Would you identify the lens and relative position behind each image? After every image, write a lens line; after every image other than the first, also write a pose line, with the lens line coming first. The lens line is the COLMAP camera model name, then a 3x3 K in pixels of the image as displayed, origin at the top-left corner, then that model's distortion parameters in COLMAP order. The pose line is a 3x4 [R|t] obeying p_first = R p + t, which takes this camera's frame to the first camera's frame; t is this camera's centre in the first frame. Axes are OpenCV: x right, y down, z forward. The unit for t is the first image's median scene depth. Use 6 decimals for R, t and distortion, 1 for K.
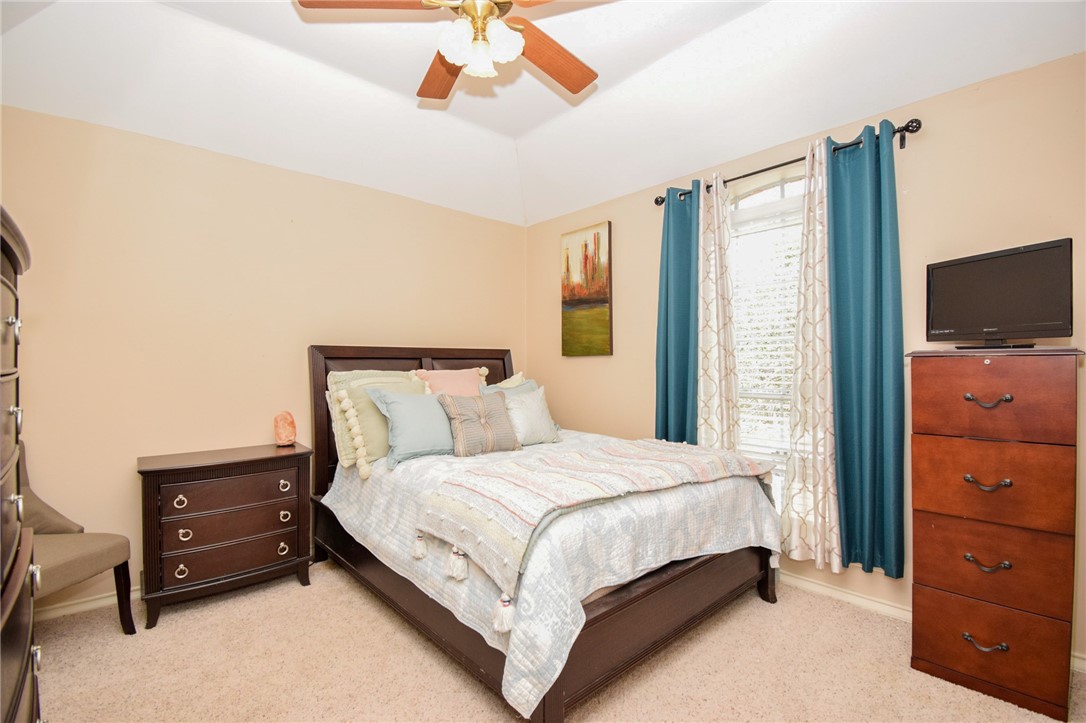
lens RADIAL K [[471.7, 0, 553.7], [0, 471.7, 362.1], [0, 0, 1]] dist [0.015653, -0.019430]
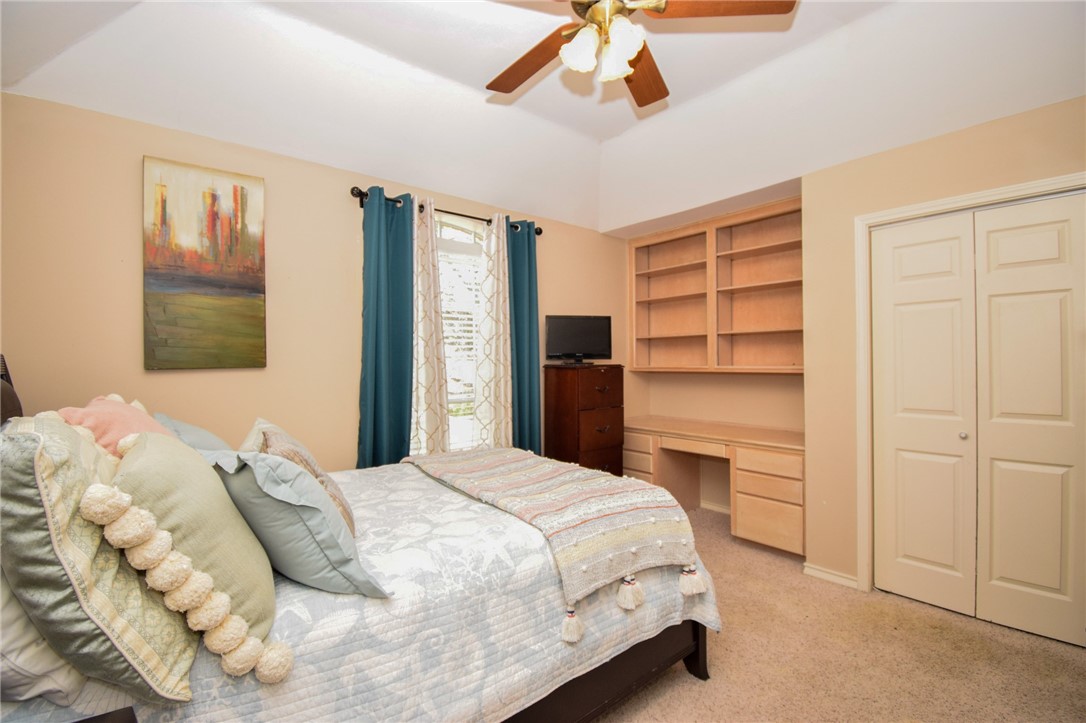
lens RADIAL K [[471.7, 0, 553.7], [0, 471.7, 362.1], [0, 0, 1]] dist [0.015653, -0.019430]
pose [[0.071315, 0.007626, 0.997425, -0.582357], [0.010216, 0.999913, -0.008375, -0.013522], [-0.997402, 0.010787, 0.071231, 0.540359]]
